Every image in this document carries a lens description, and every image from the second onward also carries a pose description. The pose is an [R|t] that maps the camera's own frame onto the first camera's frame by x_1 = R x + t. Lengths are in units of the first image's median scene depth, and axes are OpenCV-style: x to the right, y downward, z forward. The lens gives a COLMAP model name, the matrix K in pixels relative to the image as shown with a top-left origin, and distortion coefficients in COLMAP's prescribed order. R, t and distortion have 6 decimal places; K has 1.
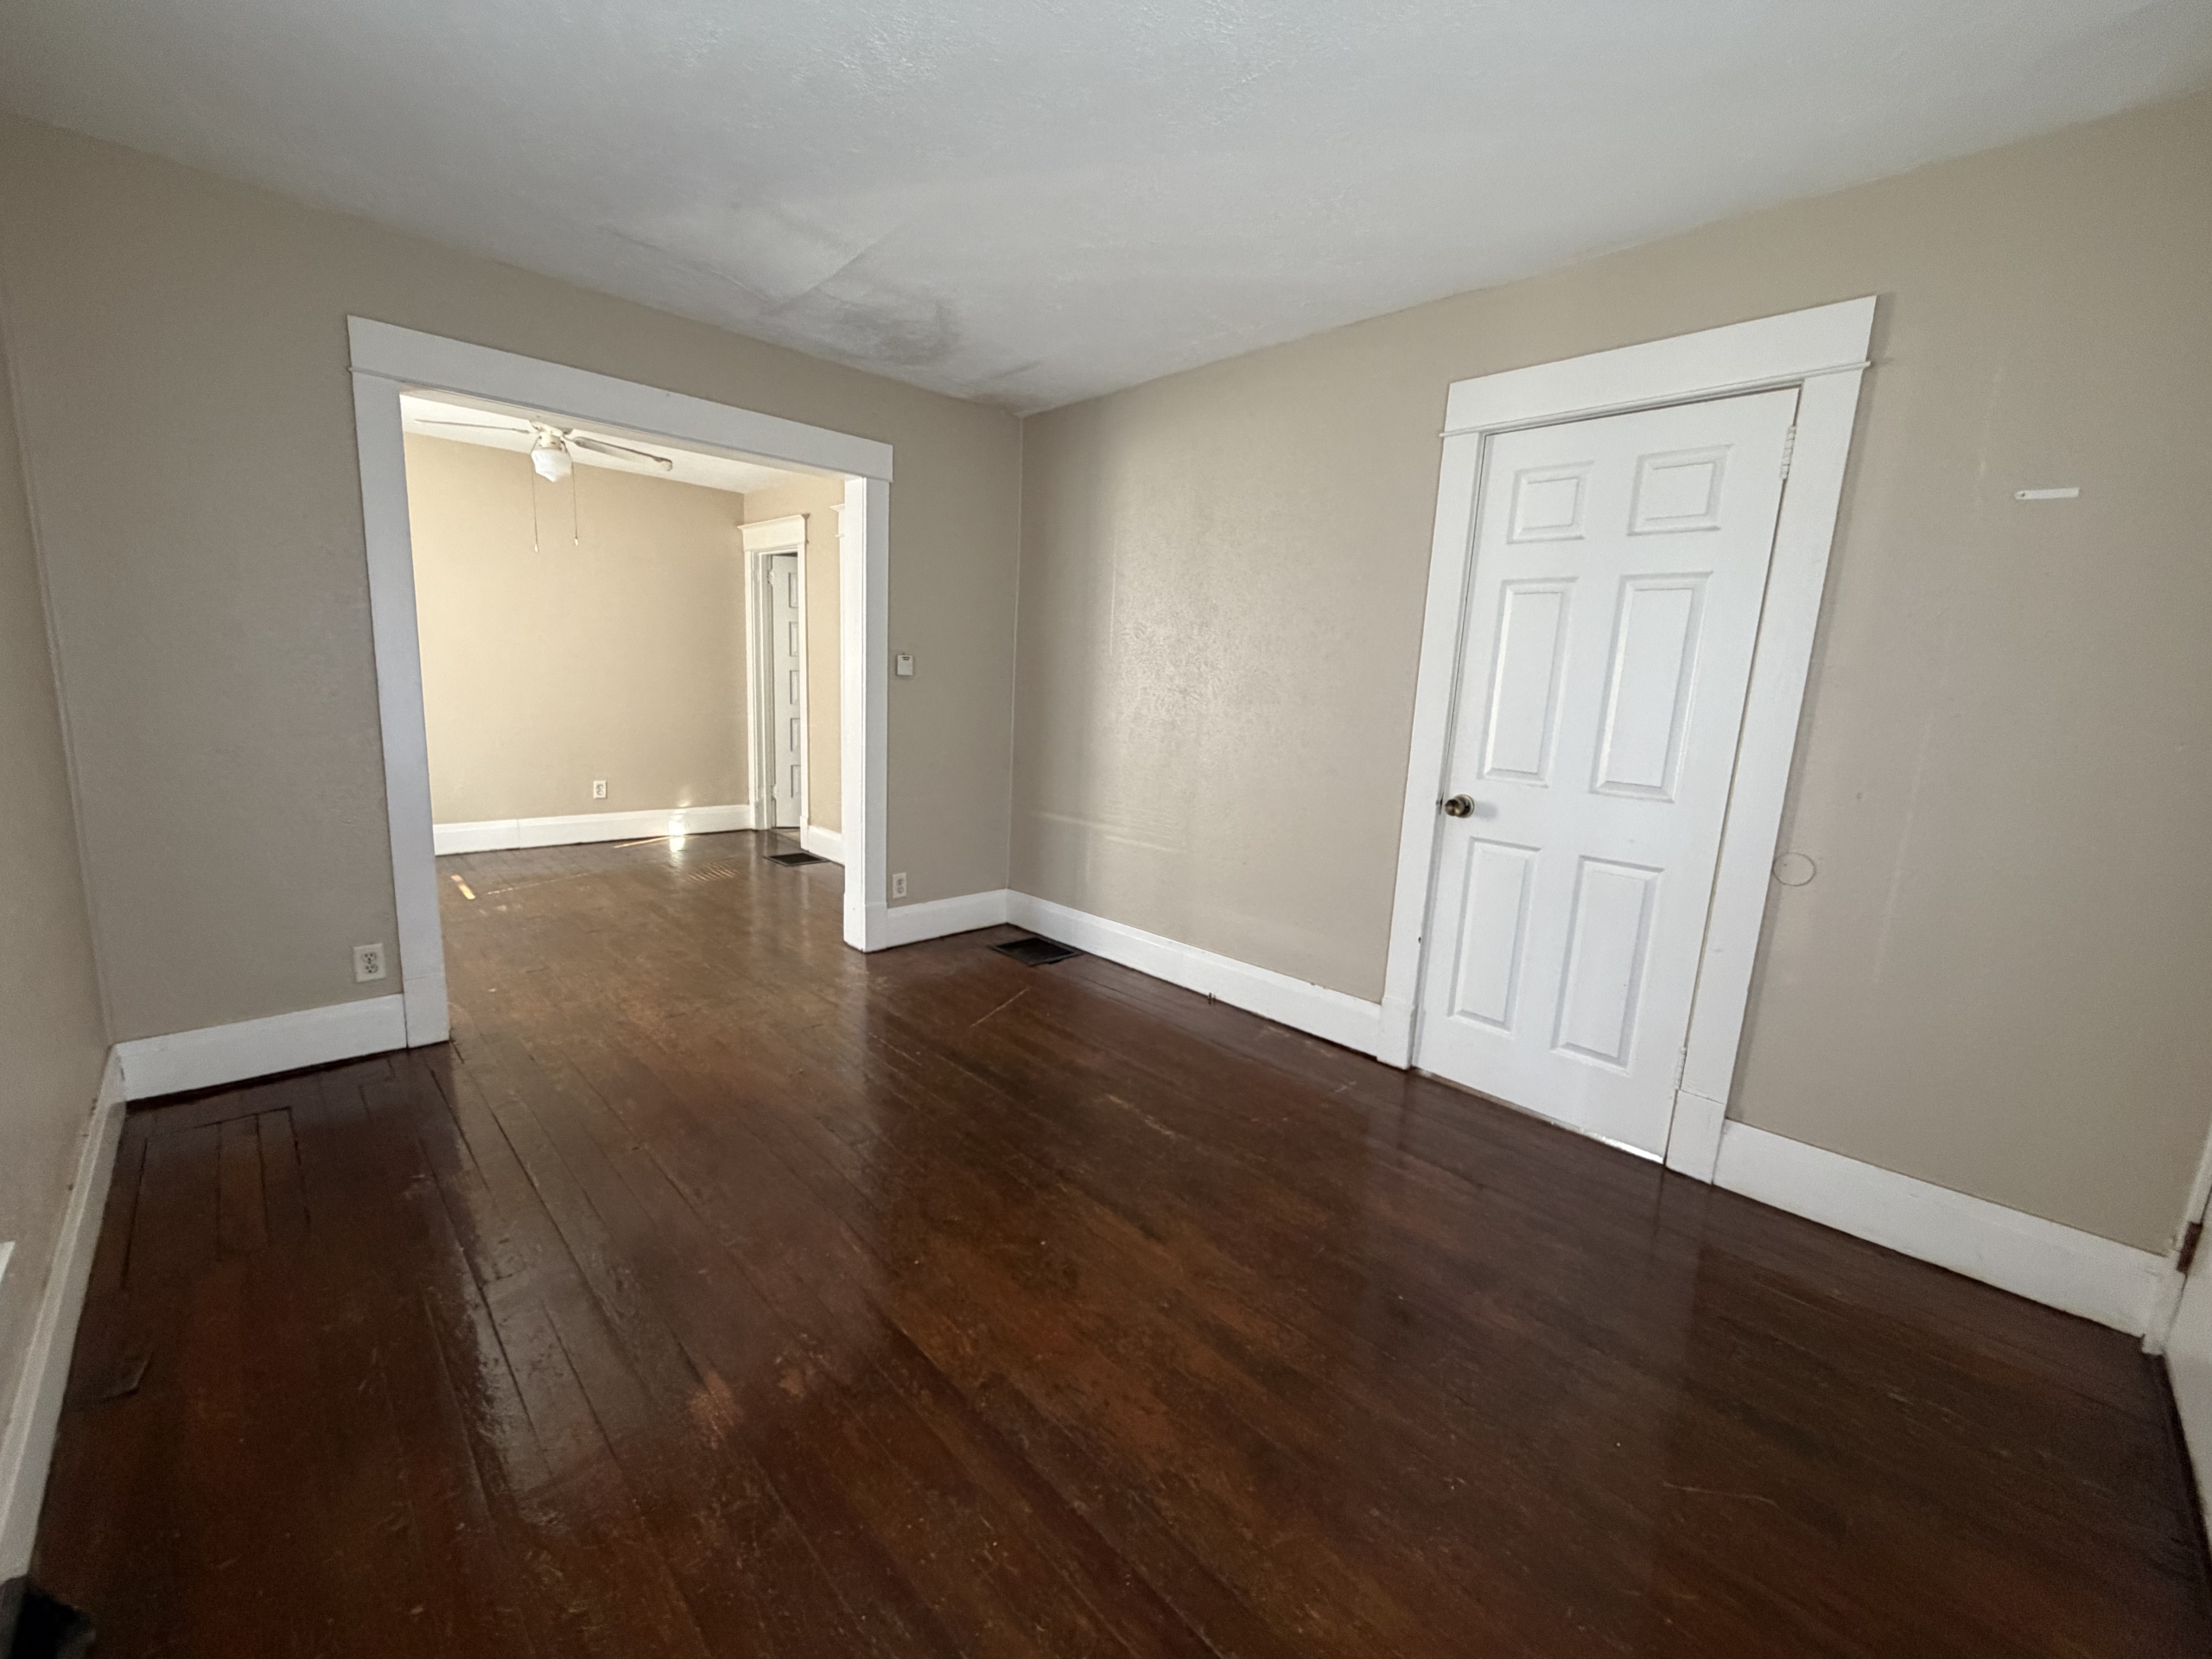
lens RADIAL K [[879.6, 0, 1099.5], [0, 879.6, 828.1], [0, 0, 1]] dist [-0.000083, 0.000231]
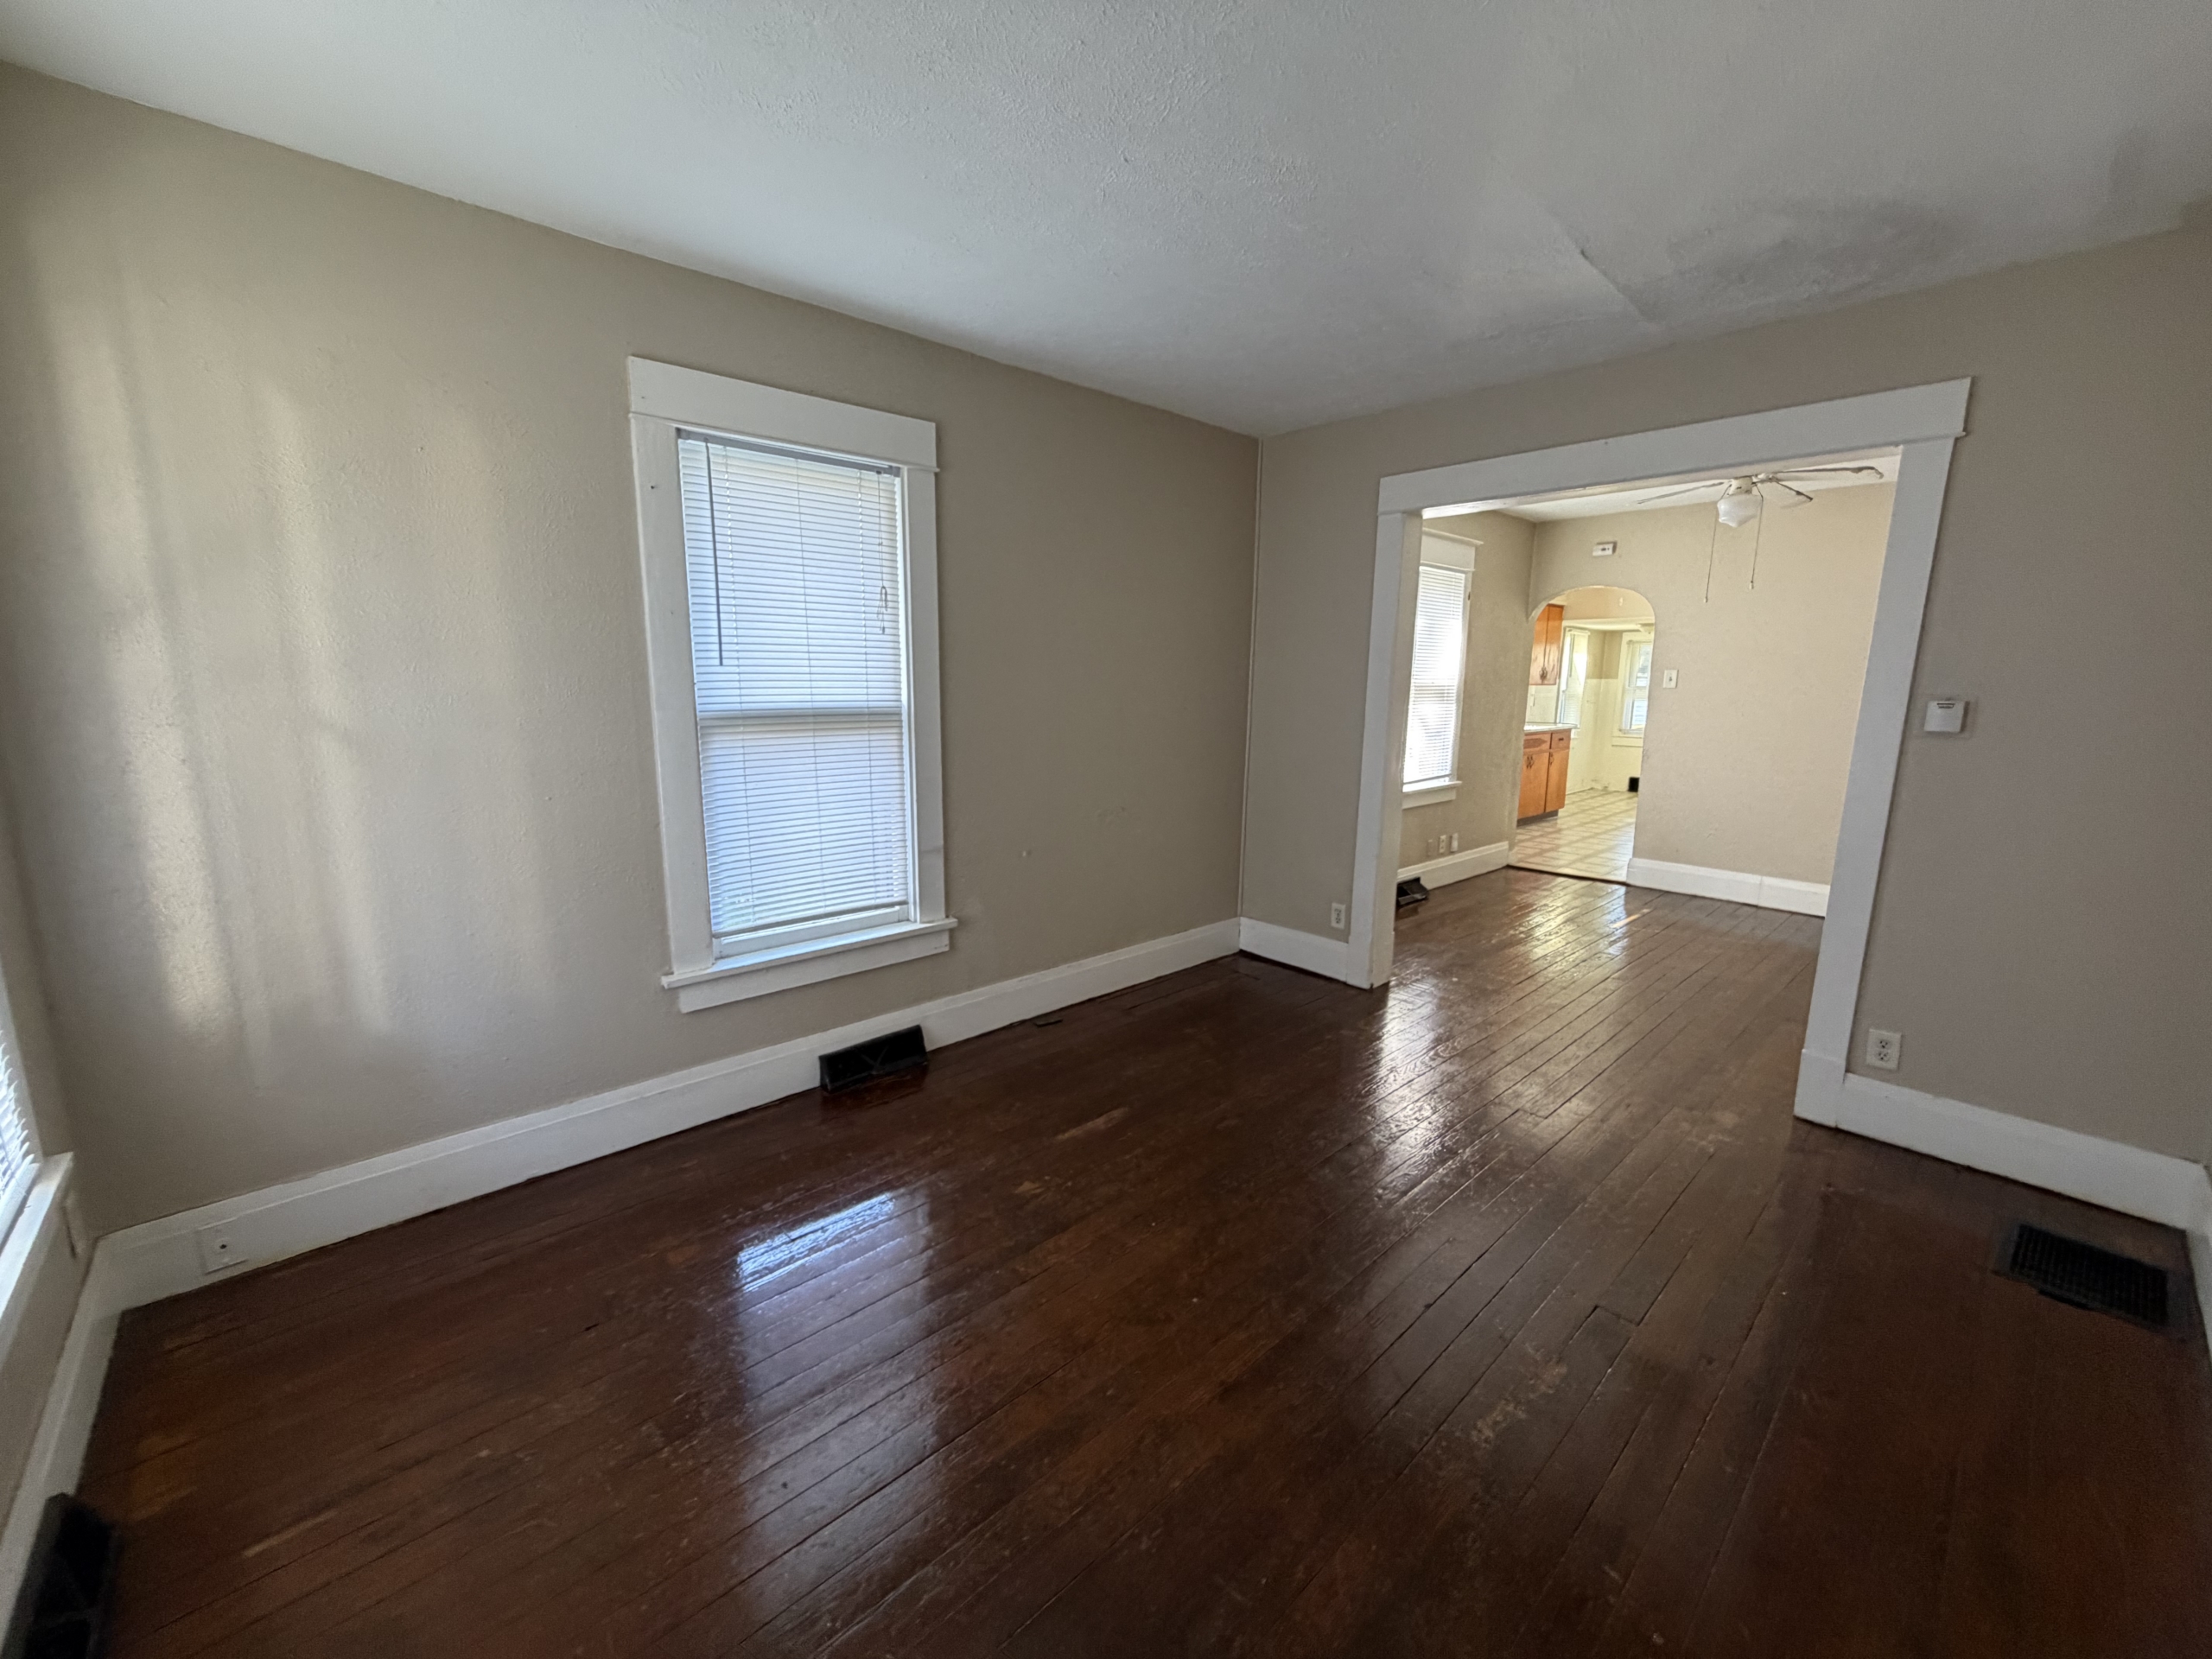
lens RADIAL K [[879.6, 0, 1099.5], [0, 879.6, 828.1], [0, 0, 1]] dist [-0.000083, 0.000231]
pose [[-0.025779, 0.128326, -0.991397, 0.546103], [-0.185080, 0.973969, 0.130882, -0.095753], [0.982385, 0.186862, -0.001357, 0.518984]]
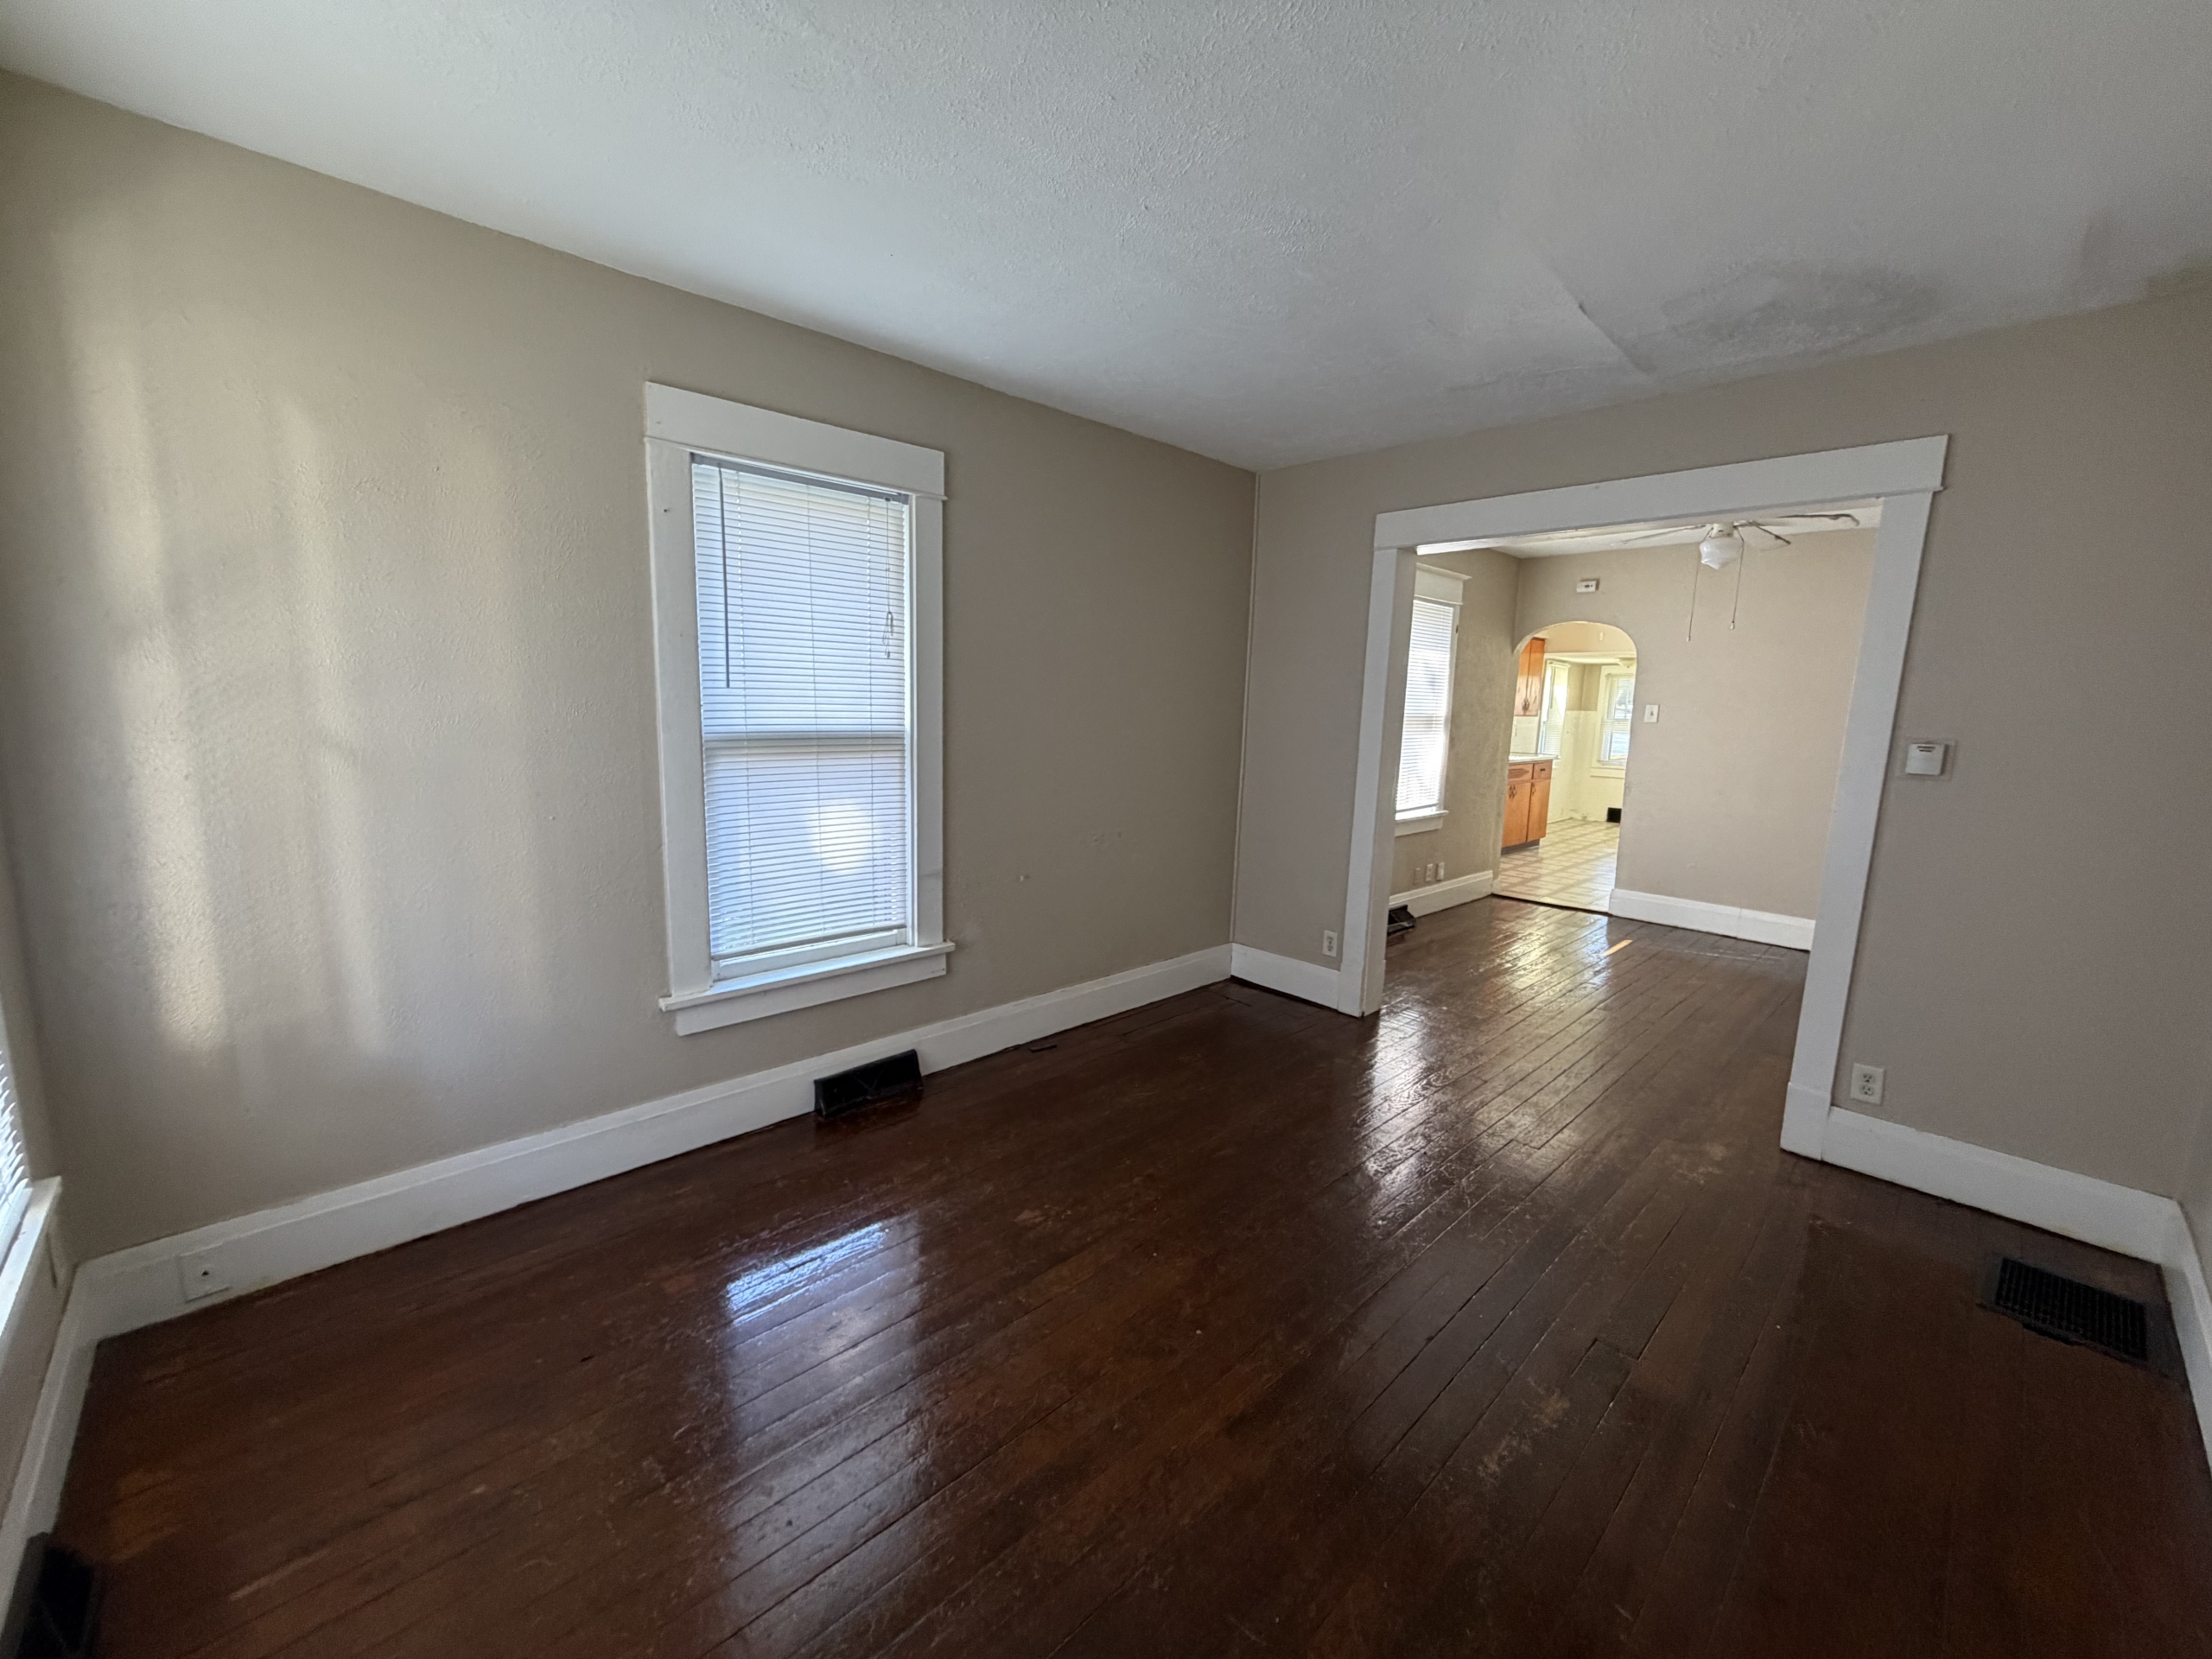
lens RADIAL K [[879.6, 0, 1099.5], [0, 879.6, 828.1], [0, 0, 1]] dist [-0.000083, 0.000231]
pose [[-0.006051, 0.104652, -0.994490, 0.551113], [-0.202110, 0.973856, 0.103711, -0.098411], [0.979344, 0.201625, 0.015258, 0.497146]]
